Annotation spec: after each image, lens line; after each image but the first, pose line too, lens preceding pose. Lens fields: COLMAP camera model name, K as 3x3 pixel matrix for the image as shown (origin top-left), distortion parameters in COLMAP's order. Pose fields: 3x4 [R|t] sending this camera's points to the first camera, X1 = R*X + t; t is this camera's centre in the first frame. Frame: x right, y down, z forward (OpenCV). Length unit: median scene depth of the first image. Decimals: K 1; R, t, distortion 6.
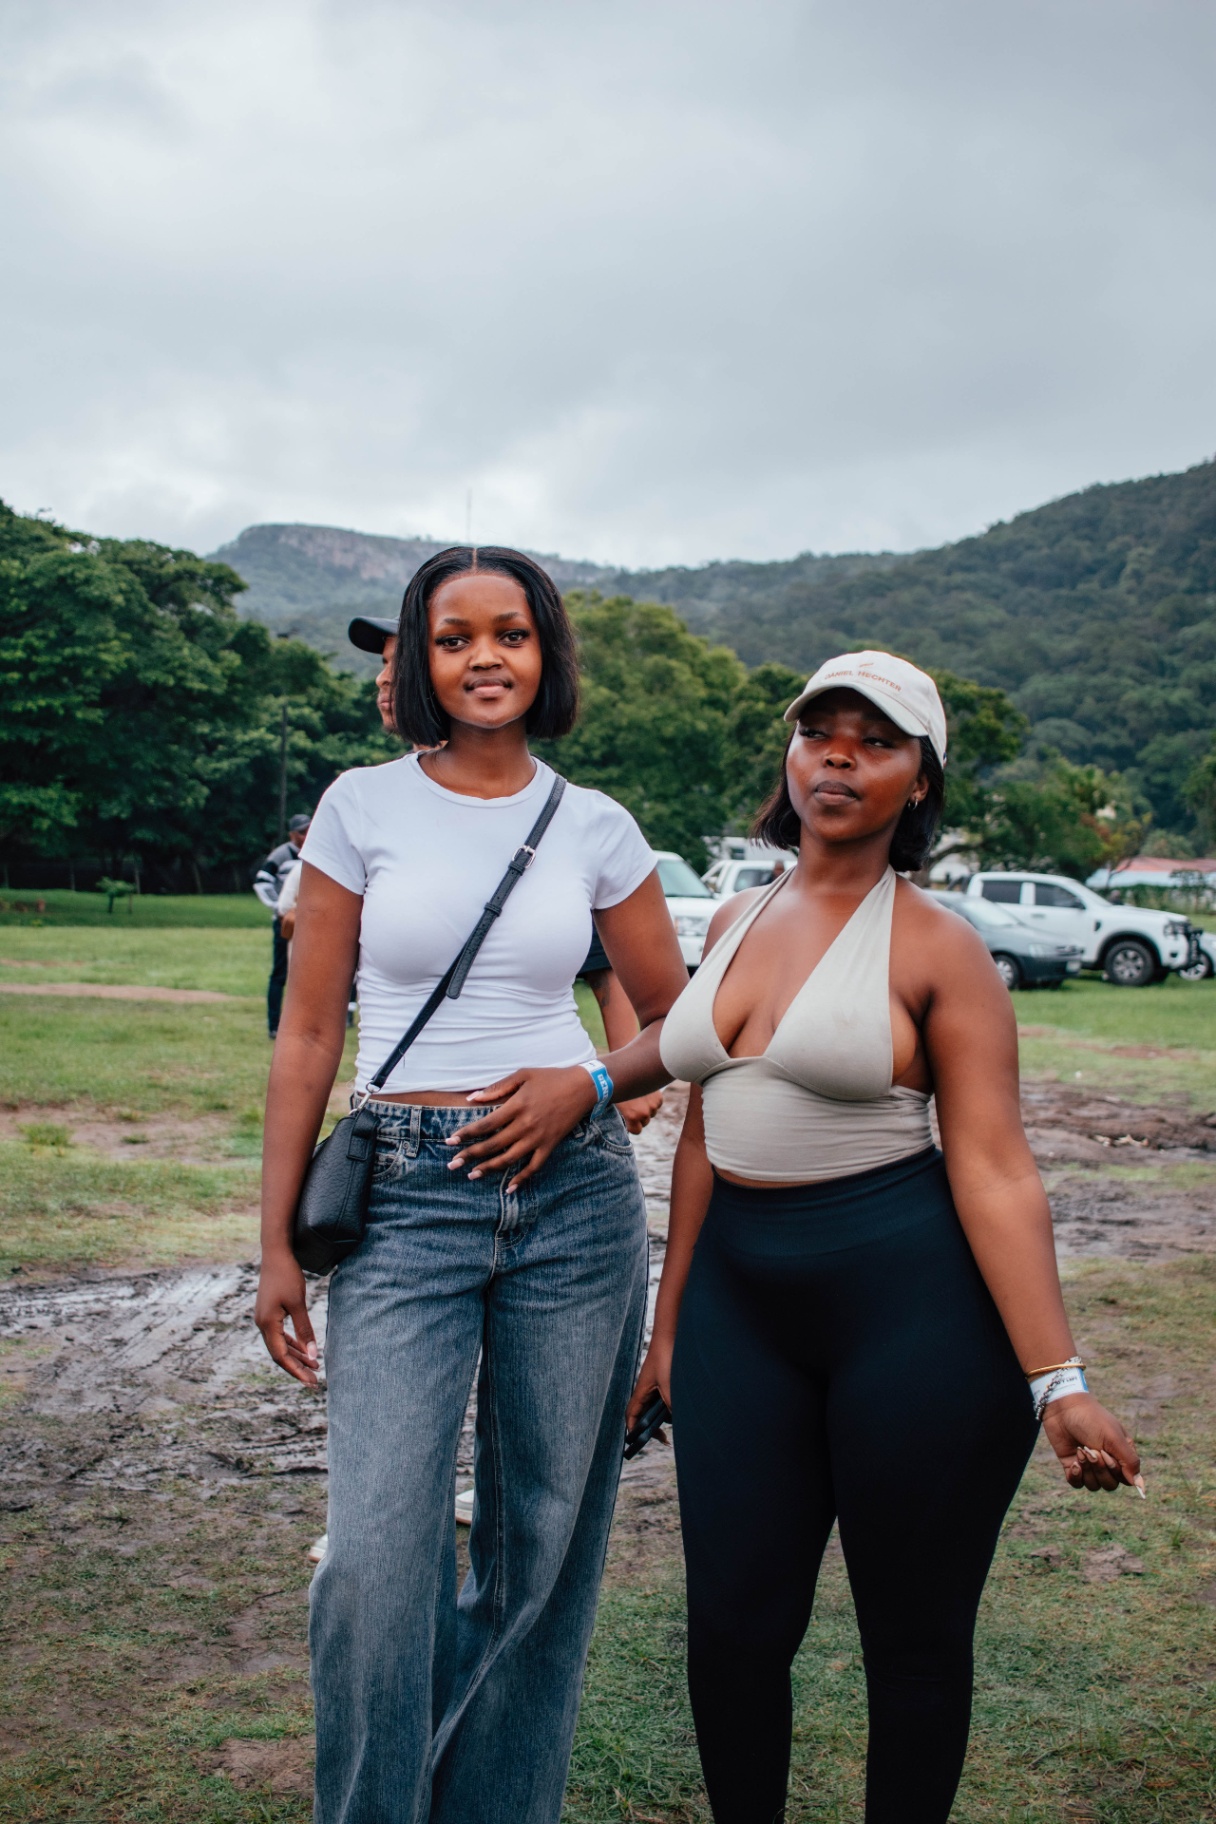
lens RADIAL K [[2036.8, 0, 620.5], [0, 2036.8, 915.1], [0, 0, 1]] dist [-0.130909, 0.147340]
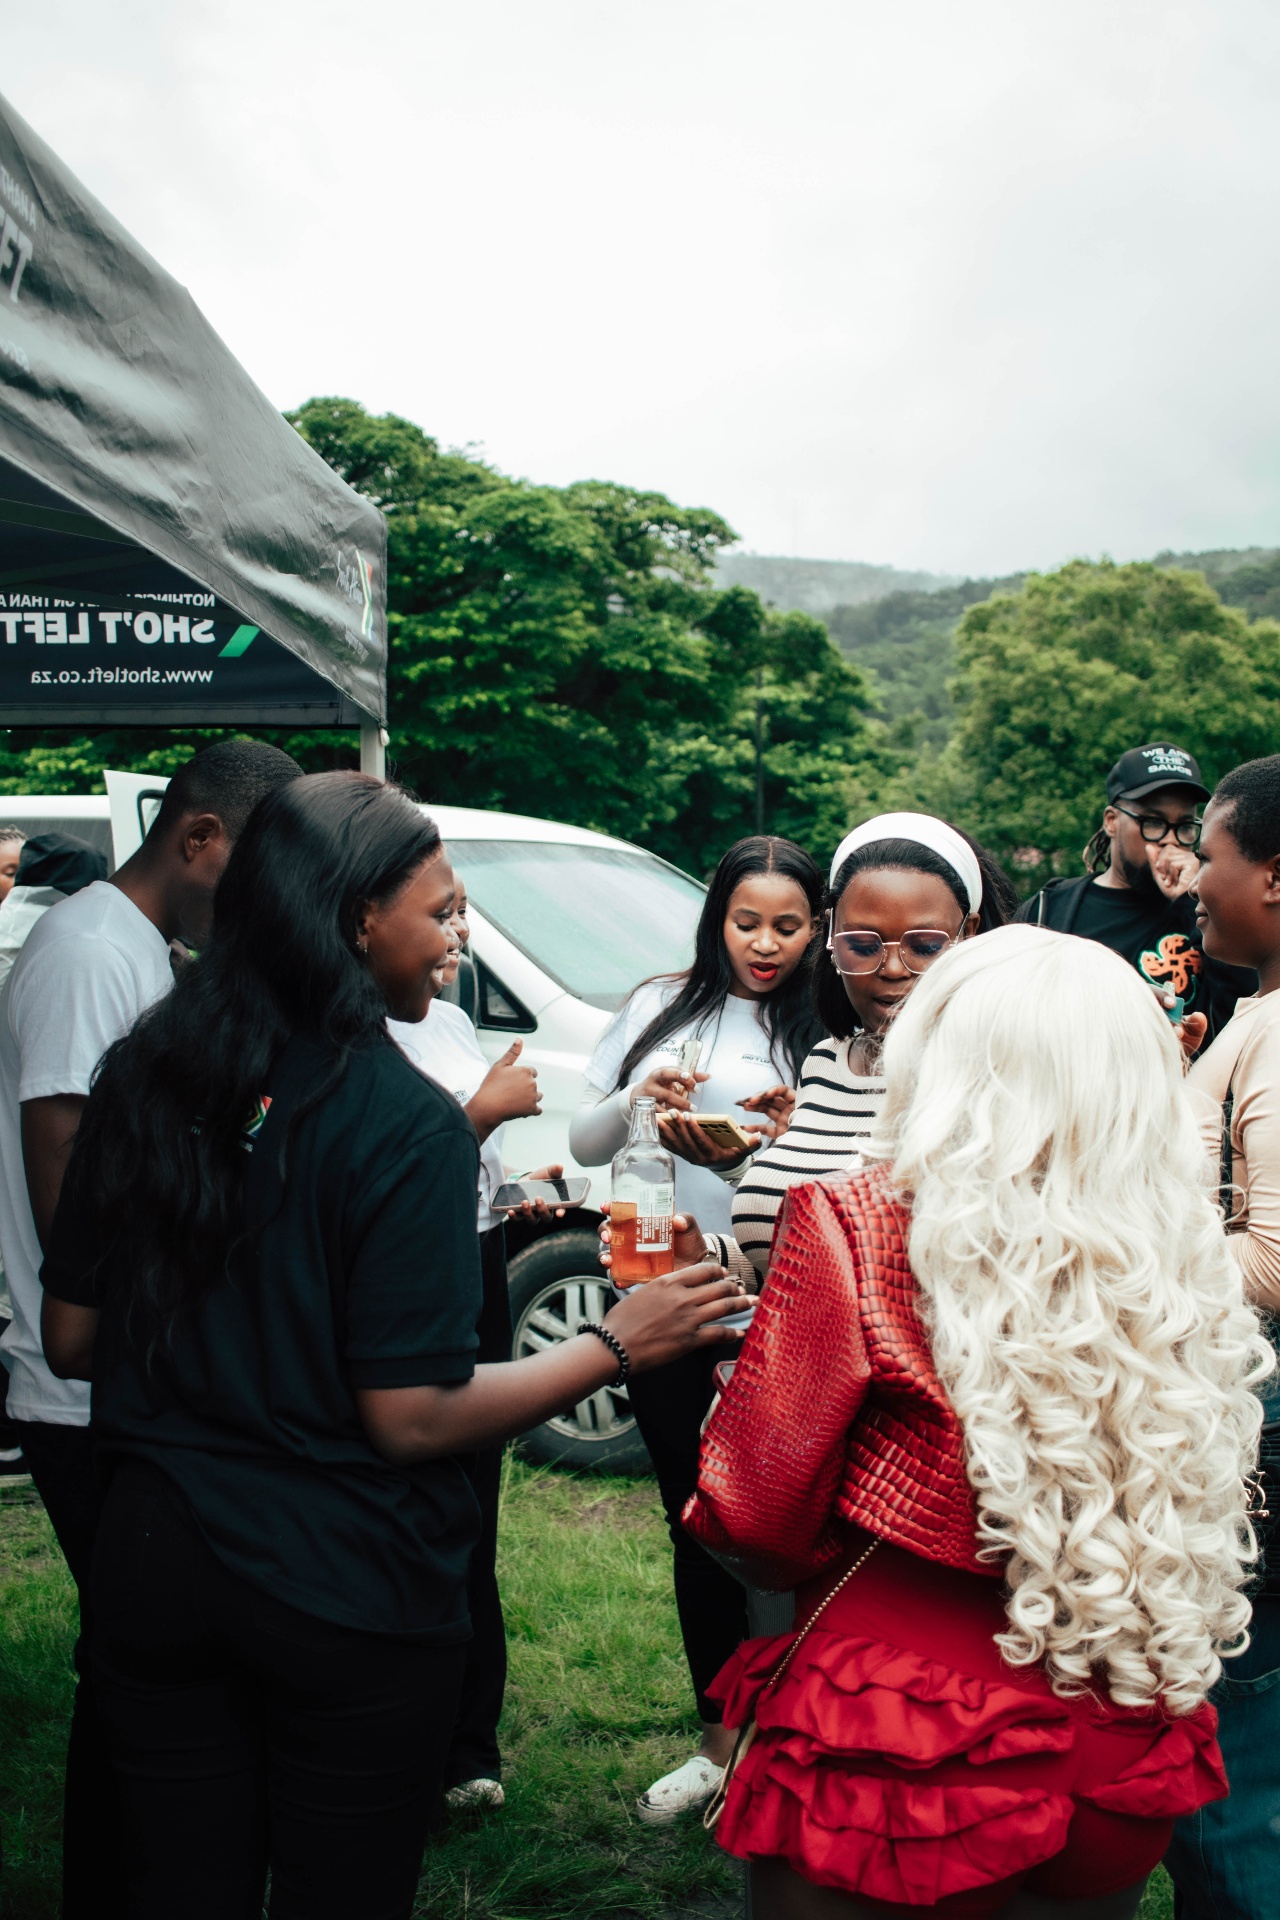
lens RADIAL K [[2144.0, 0, 653.1], [0, 2144.0, 963.3], [0, 0, 1]] dist [-0.130909, 0.147340]
pose [[0.989759, -0.017102, -0.141723, -0.106964], [0.017949, 0.999828, 0.004696, -0.008803], [0.141618, -0.007191, 0.989895, 0.210594]]
